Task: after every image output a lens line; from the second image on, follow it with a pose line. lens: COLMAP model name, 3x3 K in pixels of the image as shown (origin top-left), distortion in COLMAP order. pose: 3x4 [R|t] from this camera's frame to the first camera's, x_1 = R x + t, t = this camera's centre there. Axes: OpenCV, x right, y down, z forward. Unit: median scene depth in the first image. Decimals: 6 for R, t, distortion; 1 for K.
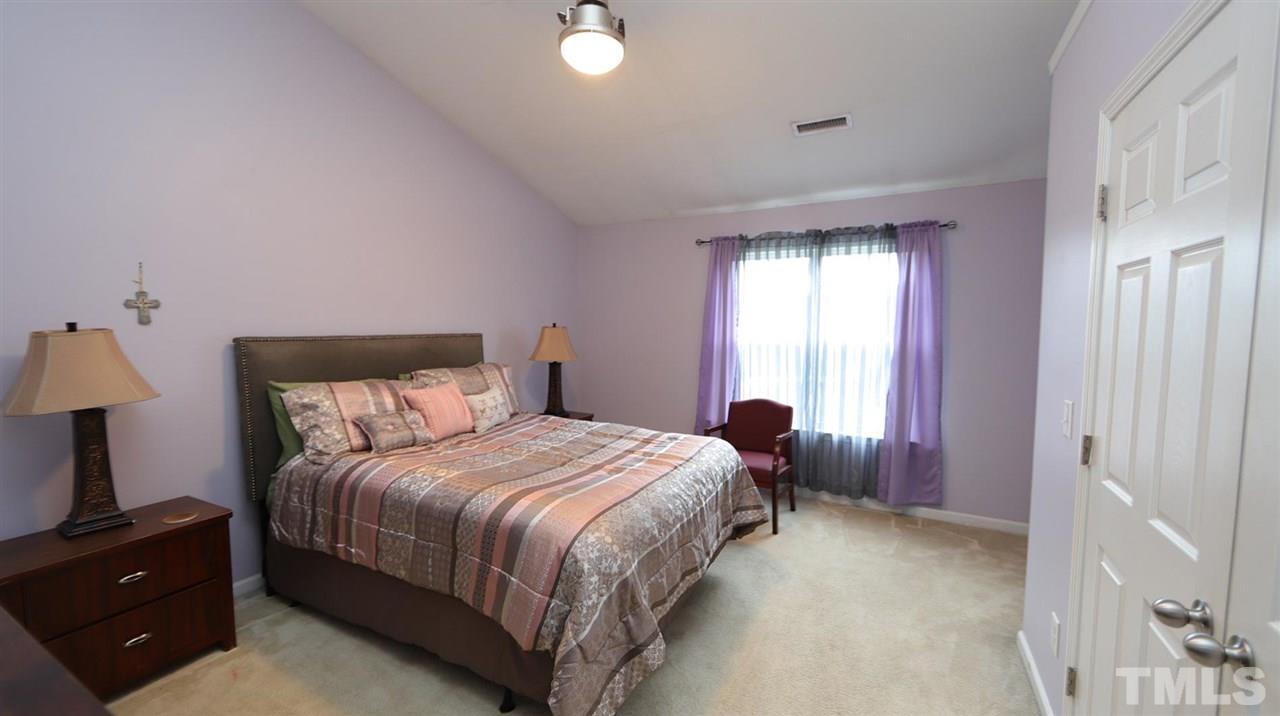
lens RADIAL K [[500.4, 0, 643.7], [0, 500.4, 360.0], [0, 0, 1]] dist [-0.000706, 0.000037]
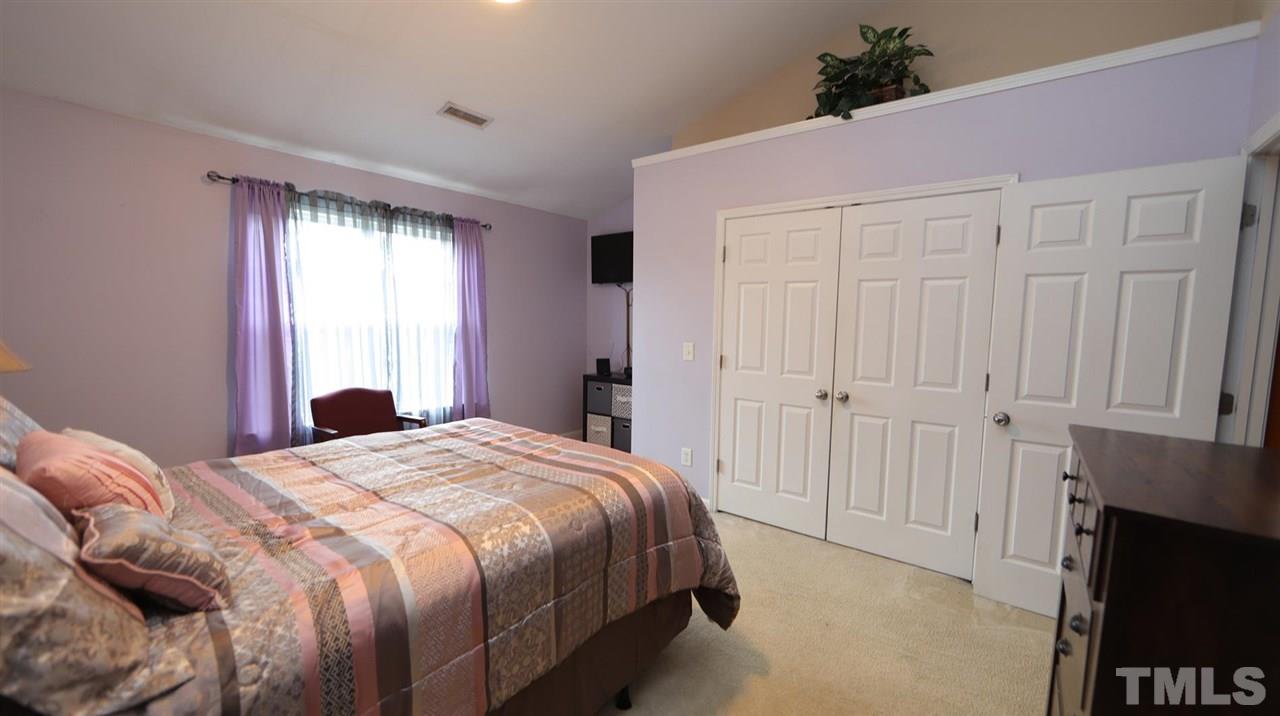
lens RADIAL K [[500.4, 0, 643.7], [0, 500.4, 360.0], [0, 0, 1]] dist [-0.000706, 0.000037]
pose [[0.164173, -0.089720, 0.982343, -0.550898], [0.056727, 0.995066, 0.081401, -0.013081], [-0.984799, 0.042361, 0.168452, 0.377731]]
